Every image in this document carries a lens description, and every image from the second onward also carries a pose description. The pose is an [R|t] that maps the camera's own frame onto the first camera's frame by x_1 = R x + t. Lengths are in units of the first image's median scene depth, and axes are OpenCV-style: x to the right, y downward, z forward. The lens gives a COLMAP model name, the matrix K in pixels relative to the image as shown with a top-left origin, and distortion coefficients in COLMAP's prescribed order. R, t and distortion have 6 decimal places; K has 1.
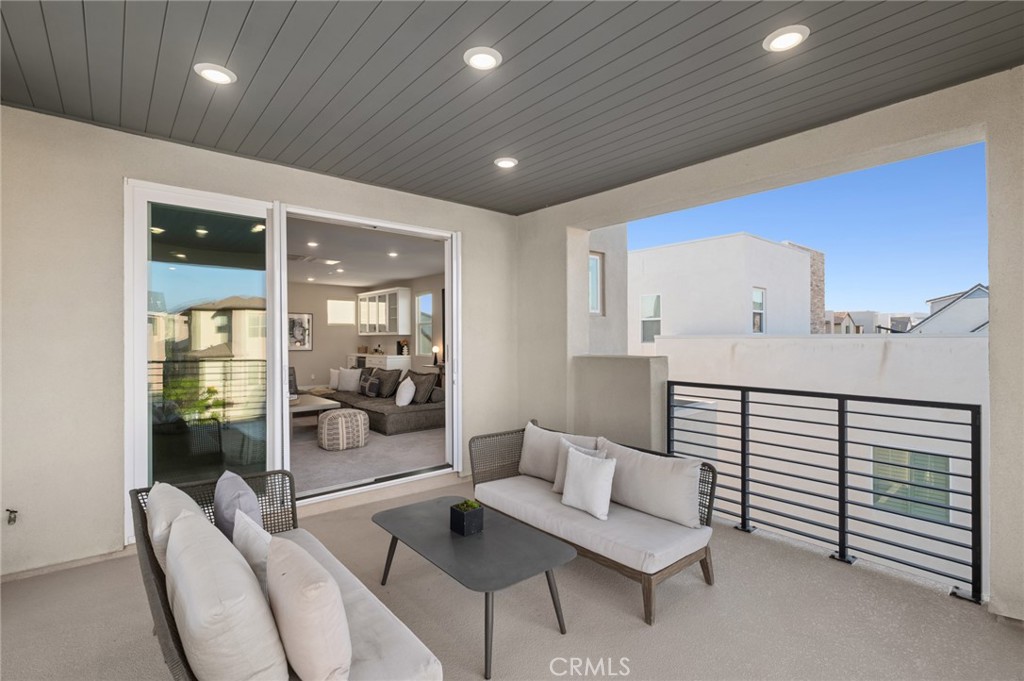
lens RADIAL K [[472.6, 0, 515.8], [0, 472.6, 341.6], [0, 0, 1]] dist [-0.001737, 0.000155]
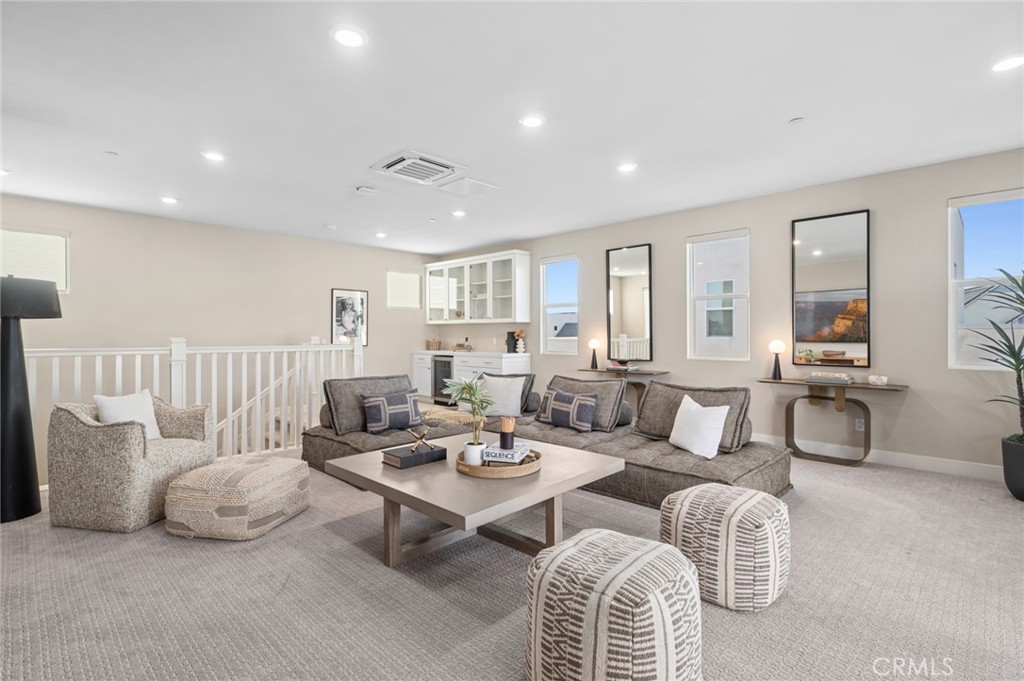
lens RADIAL K [[475.9, 0, 510.0], [0, 475.9, 337.2], [0, 0, 1]] dist [0.000716, 0.000044]
pose [[0.995340, 0.000035, 0.096425, -0.298698], [0.000094, 0.999999, -0.001326, 0.007201], [-0.096425, 0.001329, 0.995339, 0.315192]]
